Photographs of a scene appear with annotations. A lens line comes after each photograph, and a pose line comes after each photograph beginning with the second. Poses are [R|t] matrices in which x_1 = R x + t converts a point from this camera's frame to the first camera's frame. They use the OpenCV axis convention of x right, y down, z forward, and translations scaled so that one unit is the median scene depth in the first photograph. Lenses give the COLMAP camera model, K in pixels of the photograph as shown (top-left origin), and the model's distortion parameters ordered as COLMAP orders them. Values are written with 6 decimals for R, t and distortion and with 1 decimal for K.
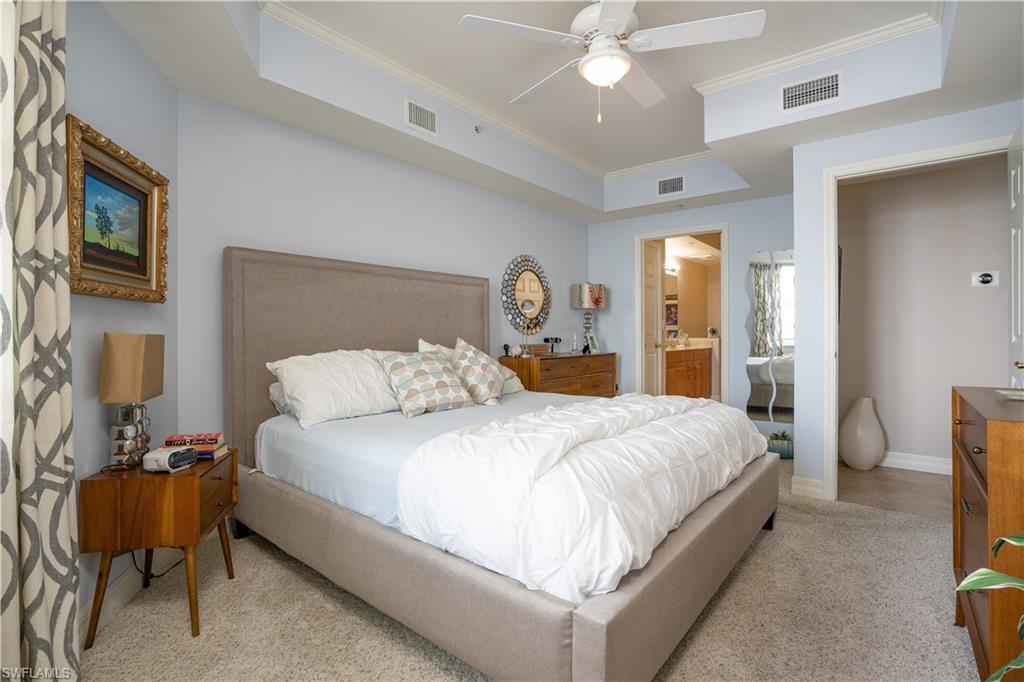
lens RADIAL K [[477.8, 0, 515.4], [0, 477.8, 337.3], [0, 0, 1]] dist [-0.045678, 0.005144]
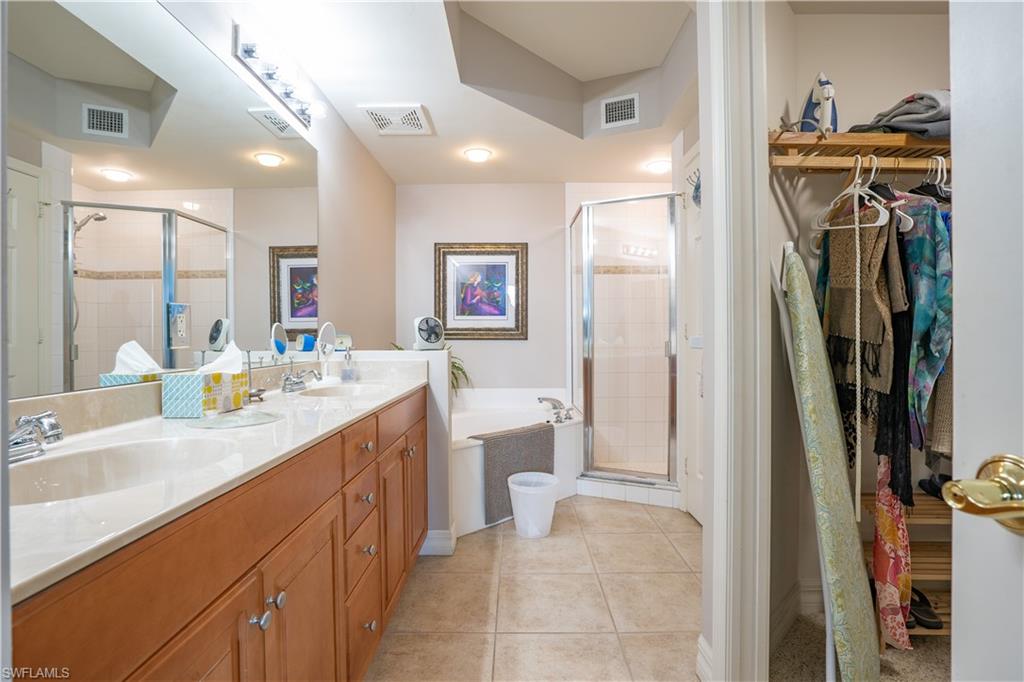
lens RADIAL K [[477.8, 0, 512.3], [0, 477.8, 340.5], [0, 0, 1]] dist [-0.045678, 0.005144]
pose [[0.754996, -0.003063, 0.655722, 0.235242], [0.005846, 0.999981, -0.002061, -0.004758], [-0.655703, 0.005389, 0.754999, 0.684052]]
